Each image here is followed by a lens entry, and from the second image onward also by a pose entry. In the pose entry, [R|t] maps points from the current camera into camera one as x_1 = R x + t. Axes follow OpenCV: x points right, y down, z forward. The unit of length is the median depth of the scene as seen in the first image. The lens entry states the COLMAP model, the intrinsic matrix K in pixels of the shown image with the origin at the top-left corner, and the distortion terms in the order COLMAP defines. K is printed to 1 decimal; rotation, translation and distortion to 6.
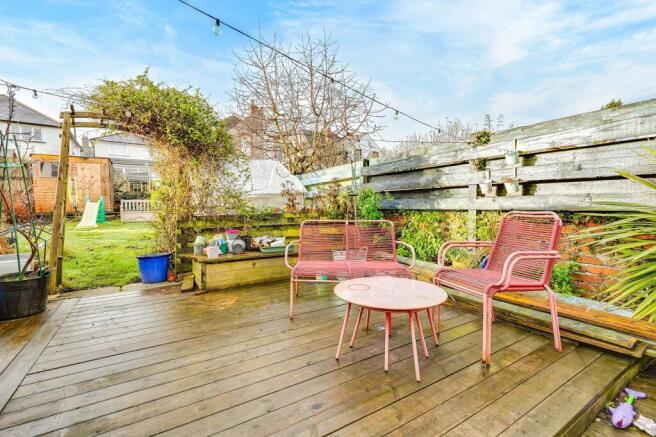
lens RADIAL K [[294.3, 0, 328.0], [0, 294.3, 218.5], [0, 0, 1]] dist [0.001245, 0.000204]
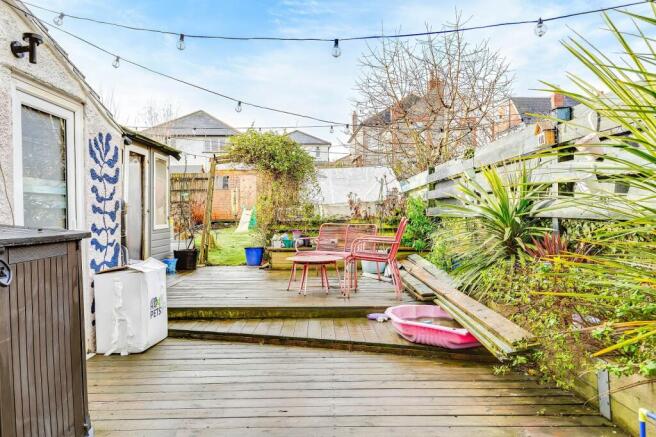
lens RADIAL K [[445.1, 0, 334.8], [0, 445.1, 213.4], [0, 0, 1]] dist [-0.000138, -0.000282]
pose [[0.855554, -0.003287, -0.517703, 0.379422], [-0.016575, 0.999293, -0.033738, 0.009825], [0.517448, 0.037446, 0.854895, -0.294162]]
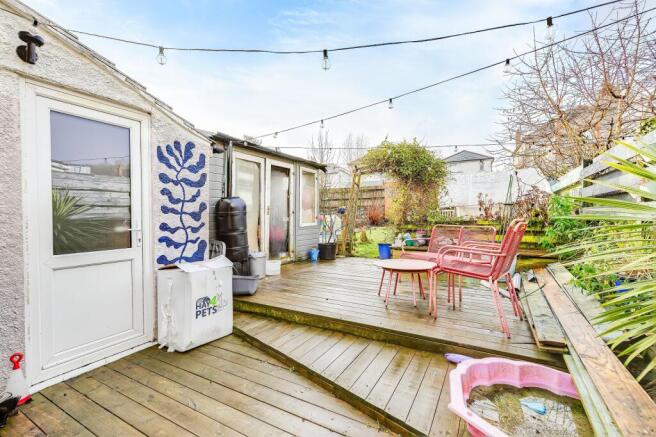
lens RADIAL K [[294.3, 0, 328.0], [0, 294.3, 218.5], [0, 0, 1]] dist [0.001245, 0.000204]
pose [[0.467465, 0.009438, -0.883961, 0.317119], [-0.032802, 0.999440, -0.006675, 0.000742], [0.883403, 0.032116, 0.467512, -0.043449]]
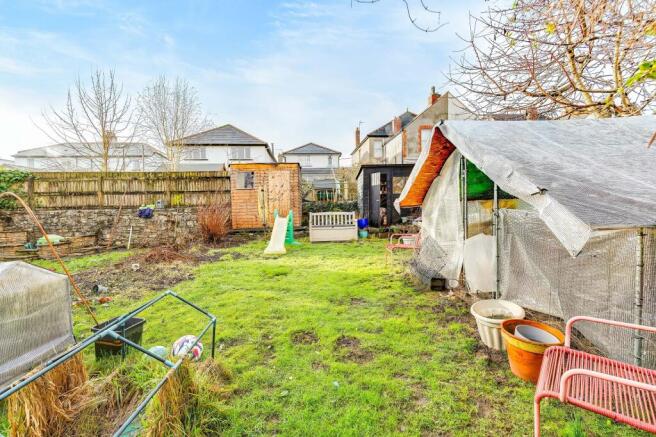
lens RADIAL K [[294.3, 0, 328.0], [0, 294.3, 218.5], [0, 0, 1]] dist [0.001245, 0.000204]
pose [[0.862475, 0.003591, -0.506087, -0.288981], [-0.008957, 0.999927, -0.008169, -0.047006], [0.506020, 0.011579, 0.862444, 0.379127]]
